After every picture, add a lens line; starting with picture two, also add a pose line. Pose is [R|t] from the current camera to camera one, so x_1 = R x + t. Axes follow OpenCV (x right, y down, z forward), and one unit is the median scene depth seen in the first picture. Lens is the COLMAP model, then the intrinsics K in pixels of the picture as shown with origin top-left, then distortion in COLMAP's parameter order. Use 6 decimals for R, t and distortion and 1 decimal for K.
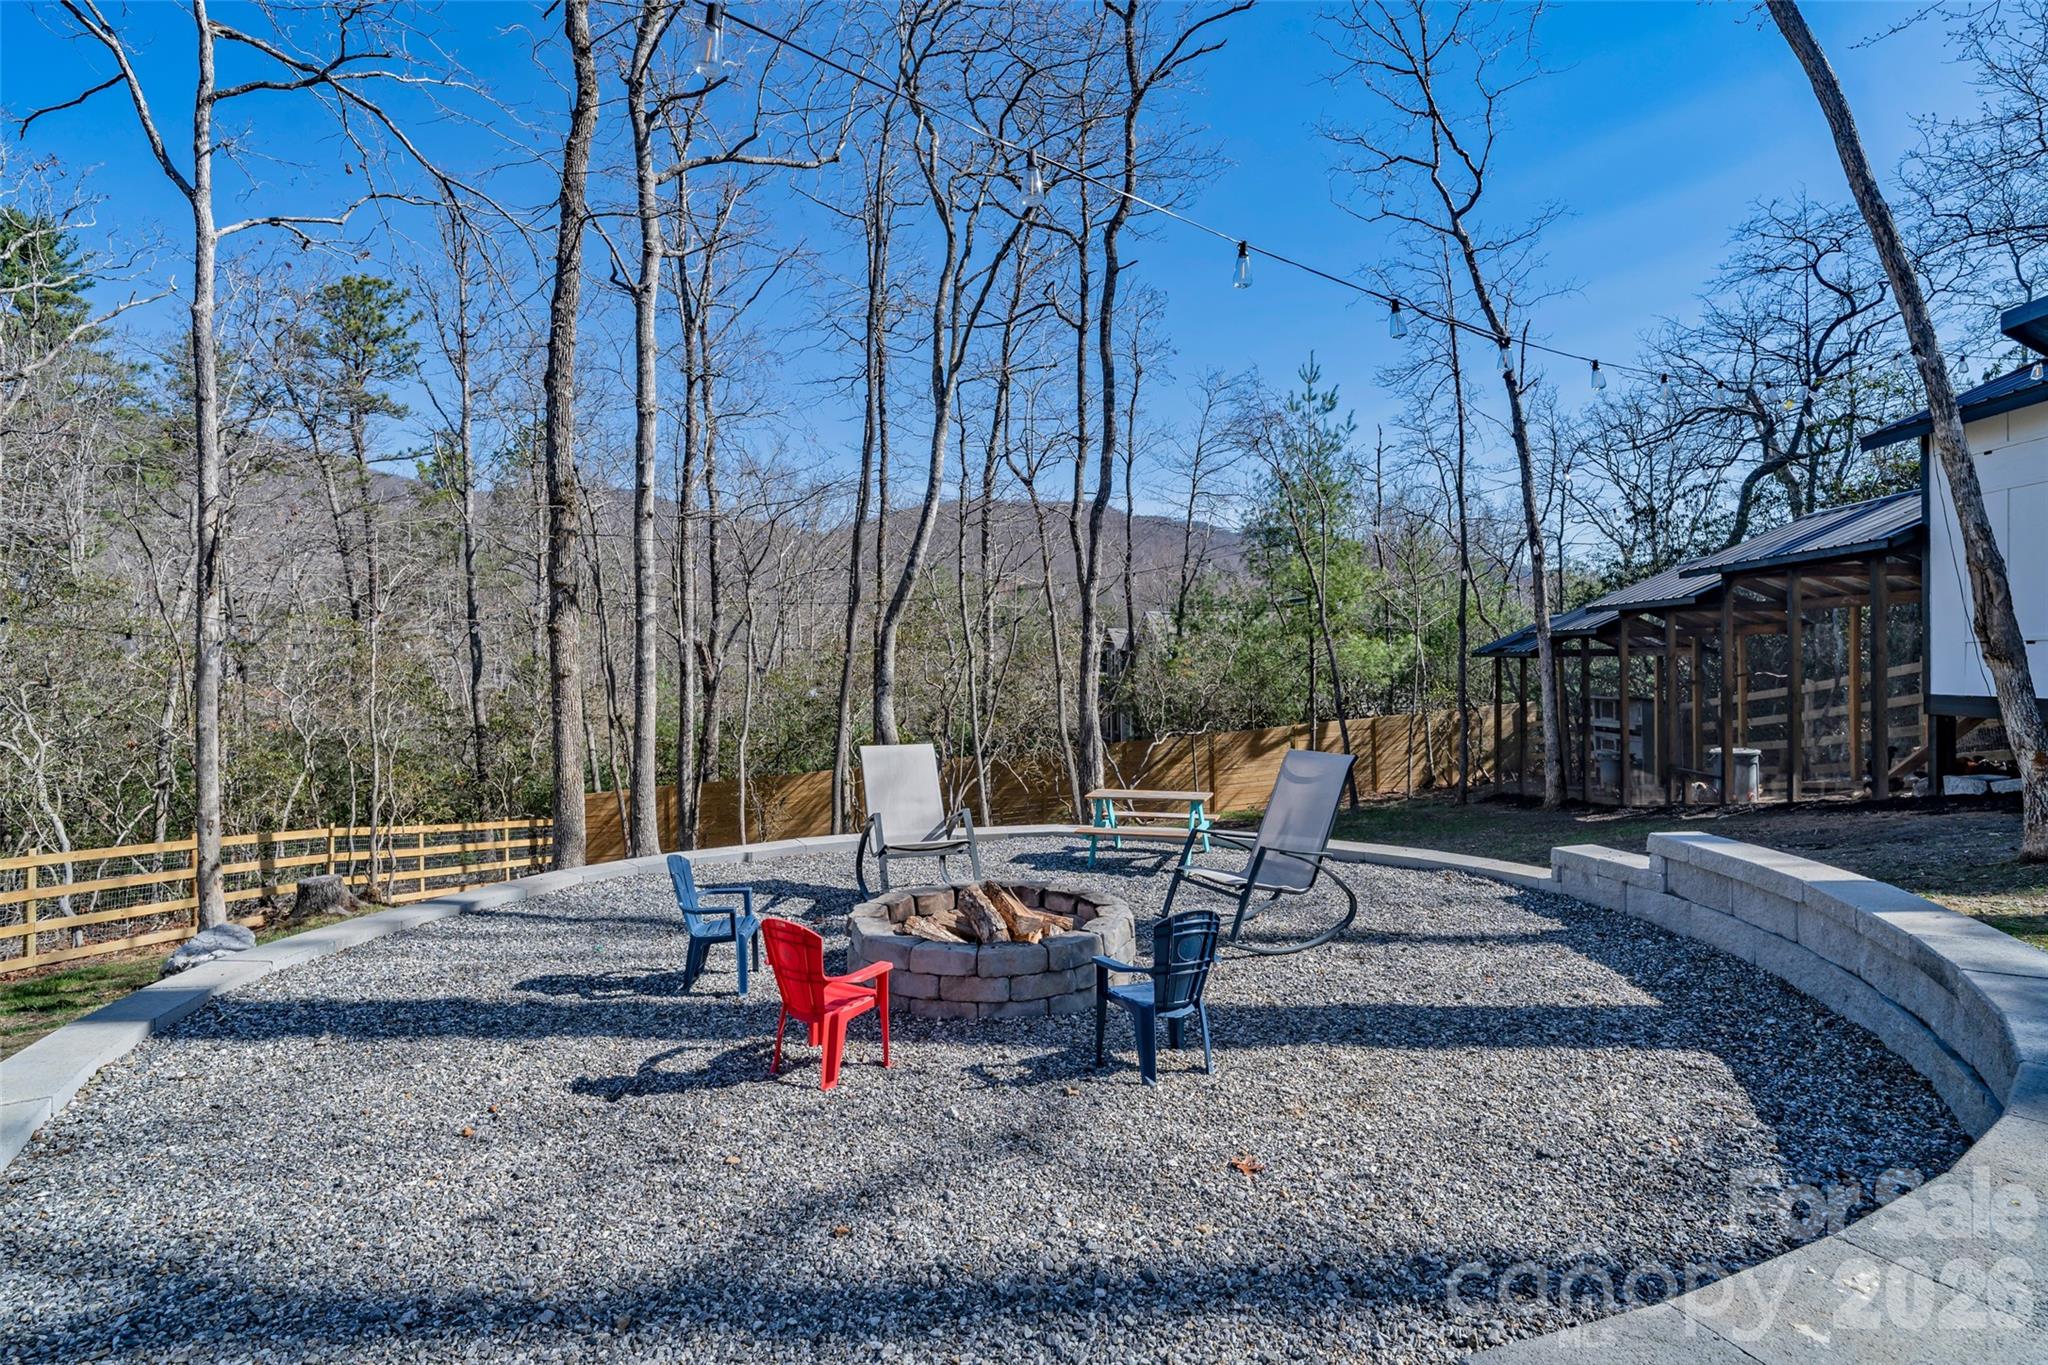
lens RADIAL K [[960.4, 0, 1023.5], [0, 960.4, 676.3], [0, 0, 1]] dist [-0.004590, 0.000222]
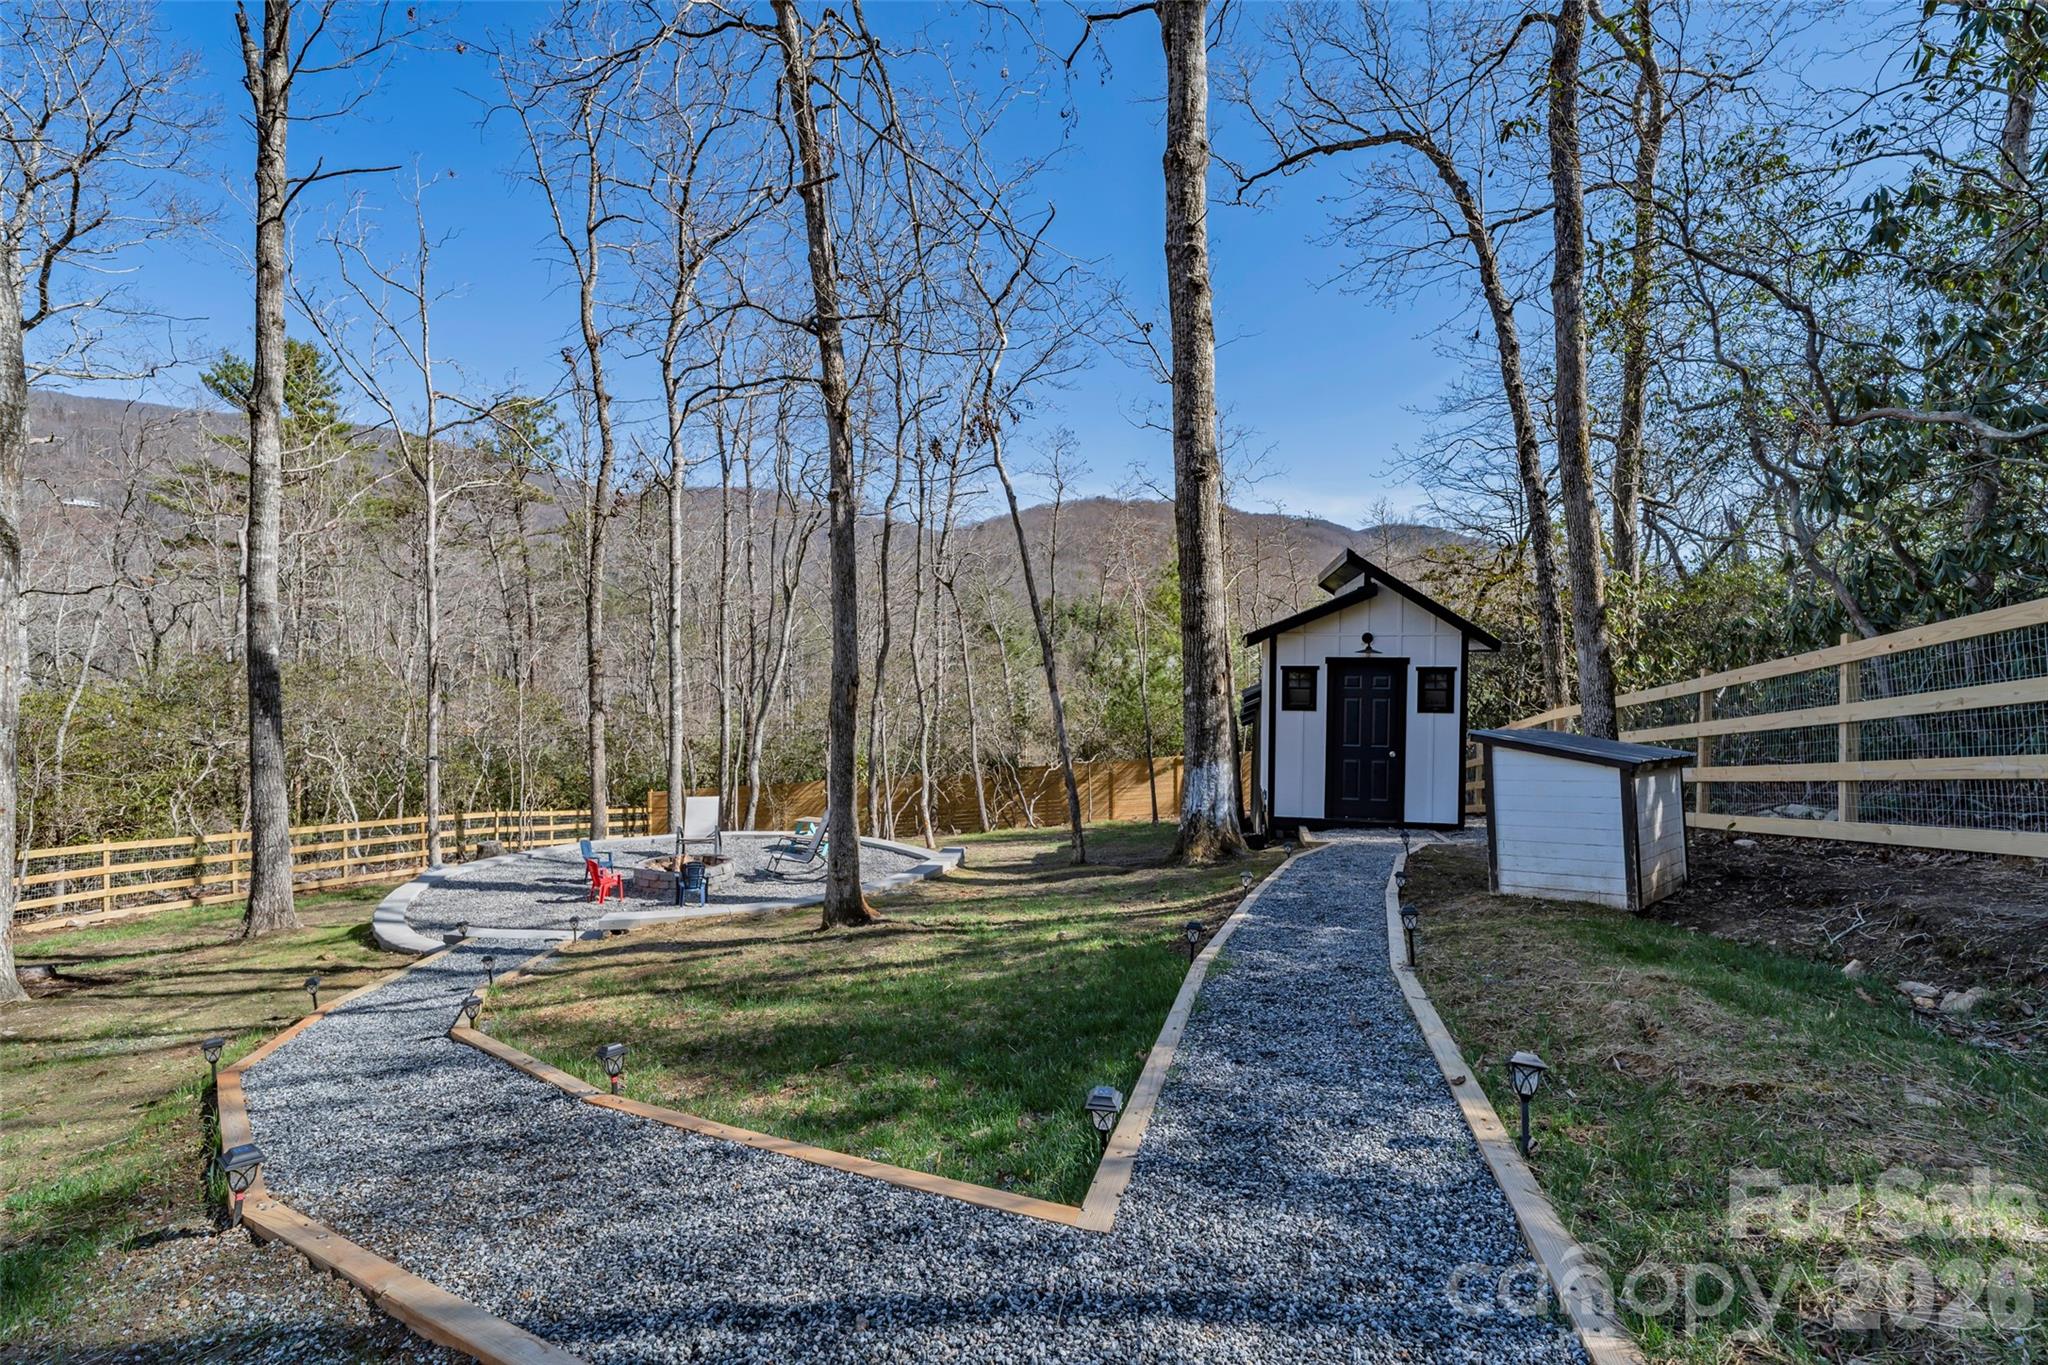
lens RADIAL K [[972.9, 0, 1025.9], [0, 972.9, 689.0], [0, 0, 1]] dist [-0.000644, 0.000483]
pose [[0.989943, 0.019360, -0.140135, 0.398014], [-0.015837, 0.999531, 0.026210, -0.108610], [0.140577, -0.023727, 0.989785, -0.507270]]
